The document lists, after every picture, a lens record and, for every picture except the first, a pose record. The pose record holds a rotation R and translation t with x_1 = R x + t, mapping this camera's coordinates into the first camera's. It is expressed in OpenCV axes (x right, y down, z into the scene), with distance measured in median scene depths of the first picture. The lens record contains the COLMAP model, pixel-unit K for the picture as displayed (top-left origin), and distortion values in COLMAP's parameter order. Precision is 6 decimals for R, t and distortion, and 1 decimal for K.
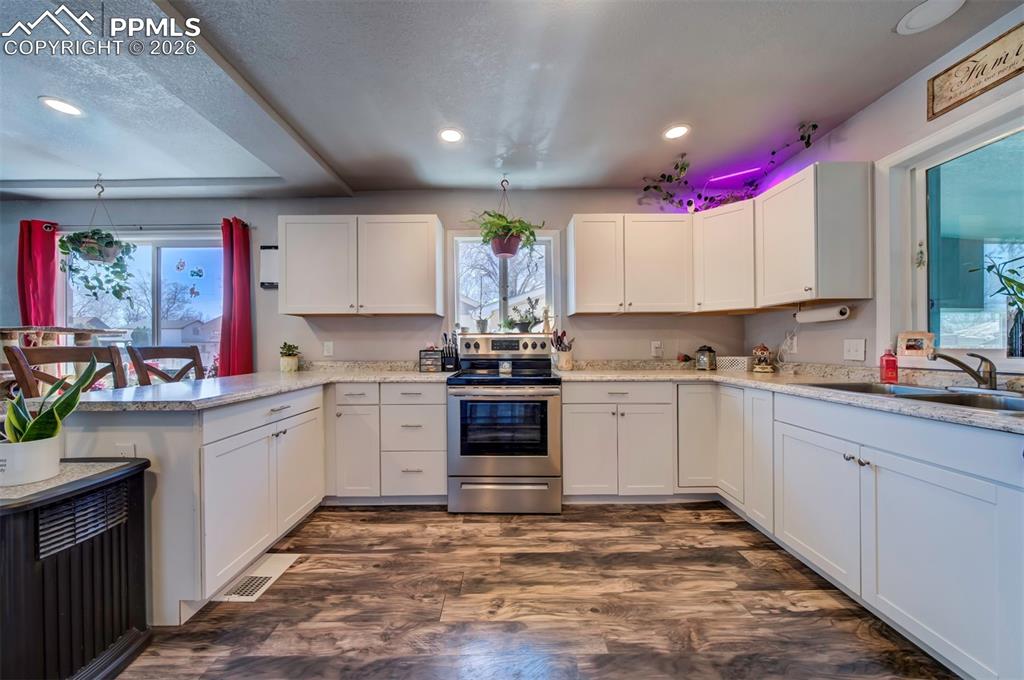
lens RADIAL K [[358.2, 0, 525.2], [0, 358.2, 346.7], [0, 0, 1]] dist [-0.001613, -0.000162]
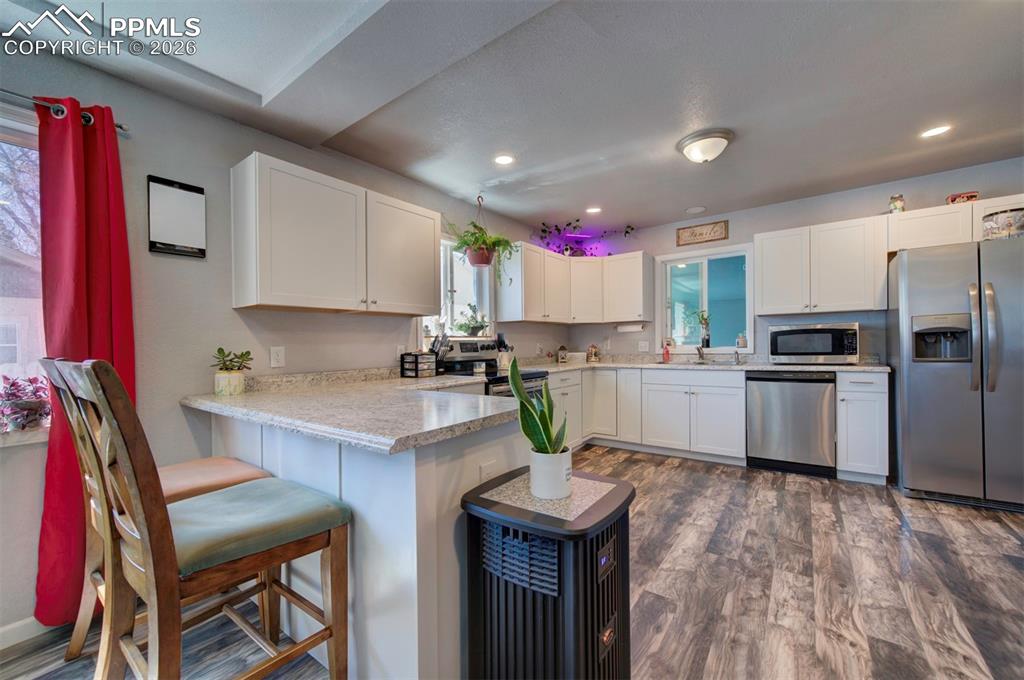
lens RADIAL K [[402.5, 0, 512.6], [0, 402.5, 354.3], [0, 0, 1]] dist [0.001464, 0.000189]
pose [[0.593534, -0.028107, 0.804318, -1.185894], [0.021093, 0.999590, 0.019365, -0.005827], [-0.804533, 0.005472, 0.593883, 0.228019]]
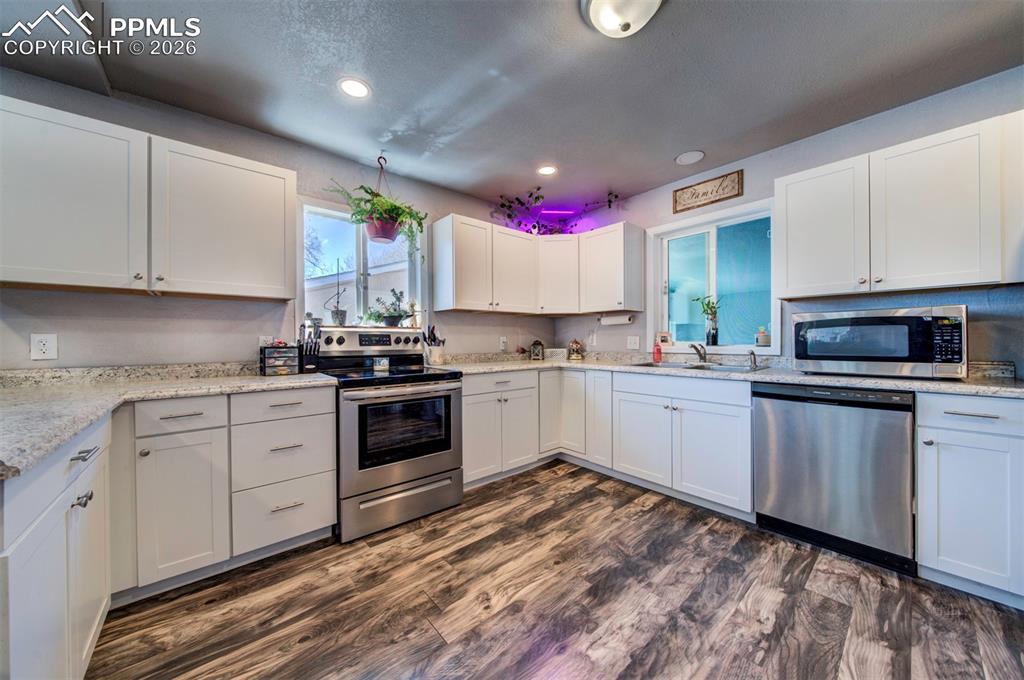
lens RADIAL K [[344.5, 0, 514.4], [0, 344.5, 342.4], [0, 0, 1]] dist [-0.001510, -0.000253]
pose [[0.765589, -0.004336, 0.643316, -0.430965], [0.005110, 0.999987, 0.000658, 0.003407], [-0.643310, 0.002783, 0.765601, 0.144167]]
